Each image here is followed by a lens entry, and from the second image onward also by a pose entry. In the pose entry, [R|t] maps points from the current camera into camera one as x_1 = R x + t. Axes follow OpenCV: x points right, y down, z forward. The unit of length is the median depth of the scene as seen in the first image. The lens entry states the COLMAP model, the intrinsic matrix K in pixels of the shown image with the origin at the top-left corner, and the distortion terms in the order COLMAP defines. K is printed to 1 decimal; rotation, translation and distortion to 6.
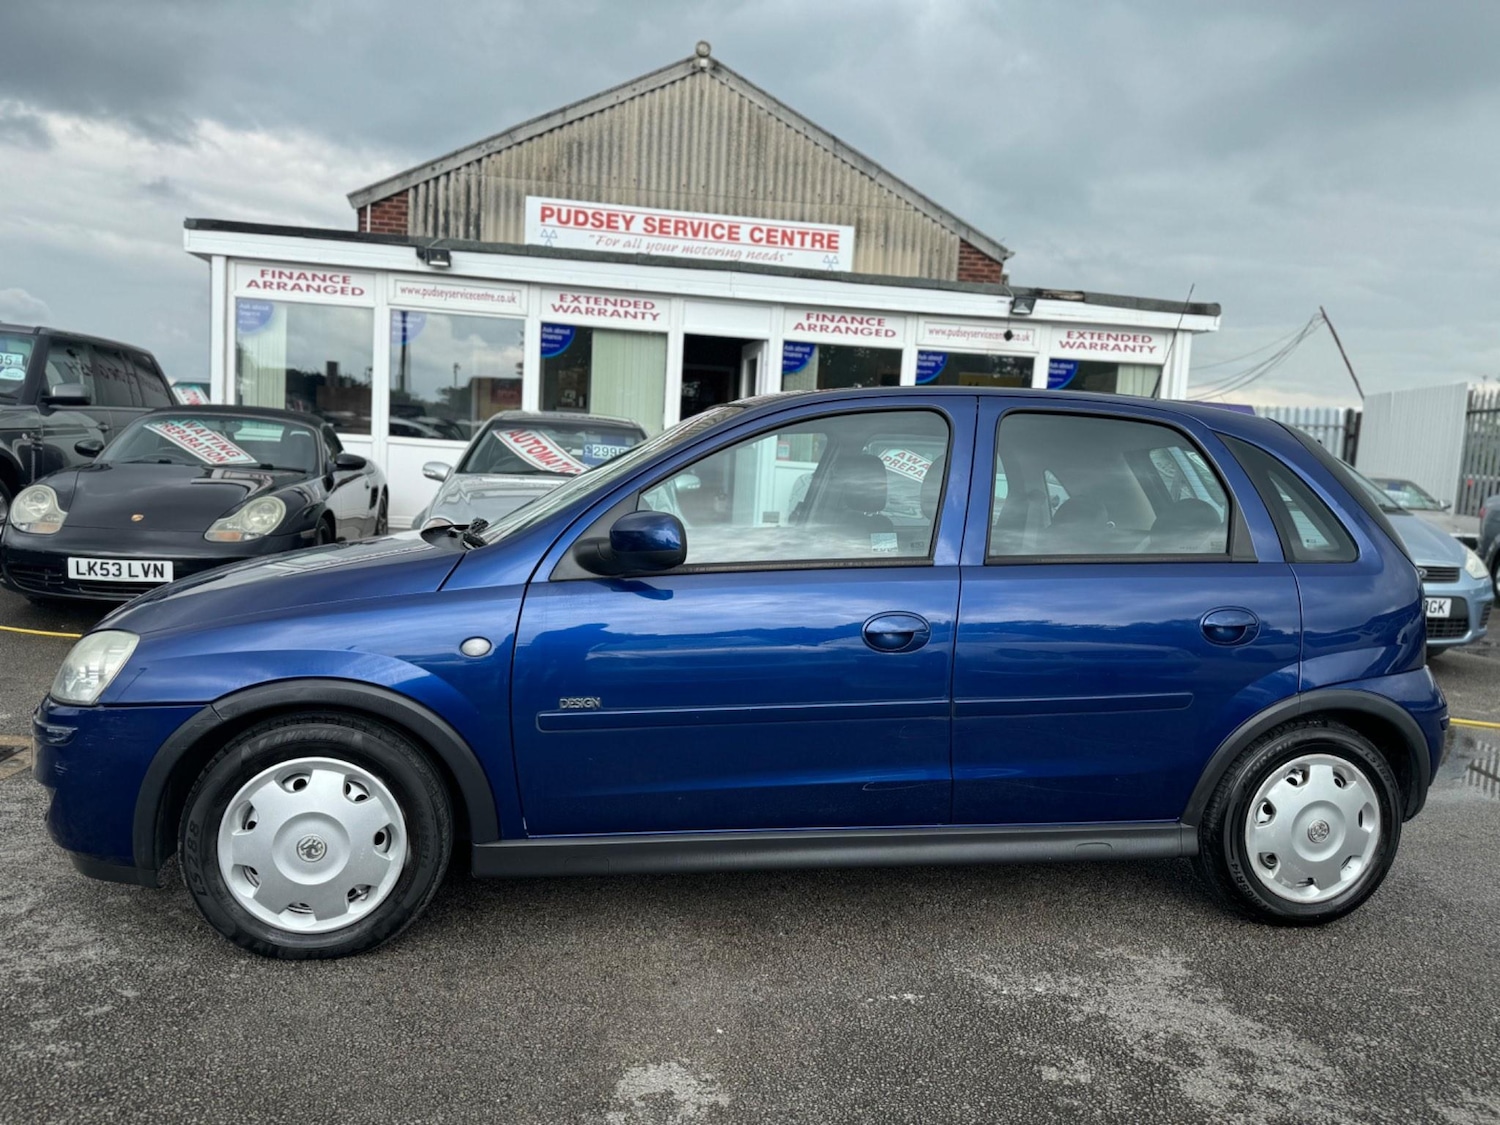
lens RADIAL K [[1077.9, 0, 711.2], [0, 1077.9, 561.7], [0, 0, 1]] dist [0.096665, -0.164736]
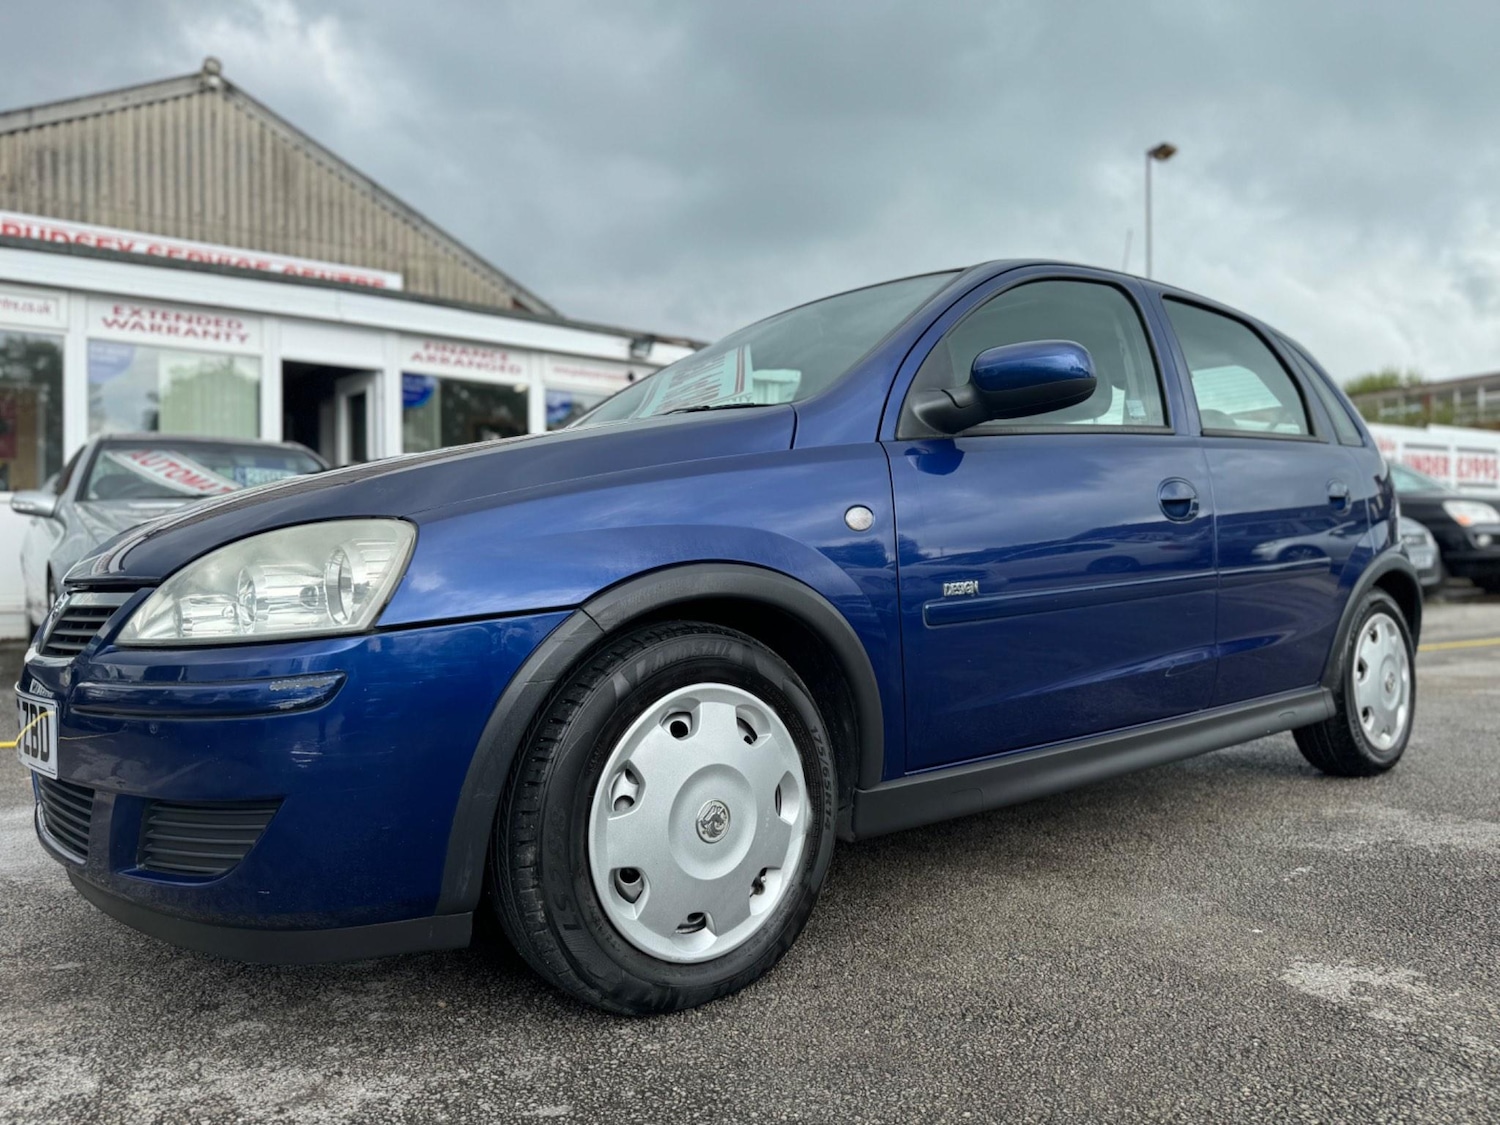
lens RADIAL K [[1096.0, 0, 747.8], [0, 1096.0, 565.7], [0, 0, 1]] dist [-0.000567, -0.007823]
pose [[0.864064, -0.058080, 0.500020, -0.098683], [0.098183, 0.993689, -0.054243, 0.021730], [-0.493713, 0.095963, 0.864314, 0.060073]]
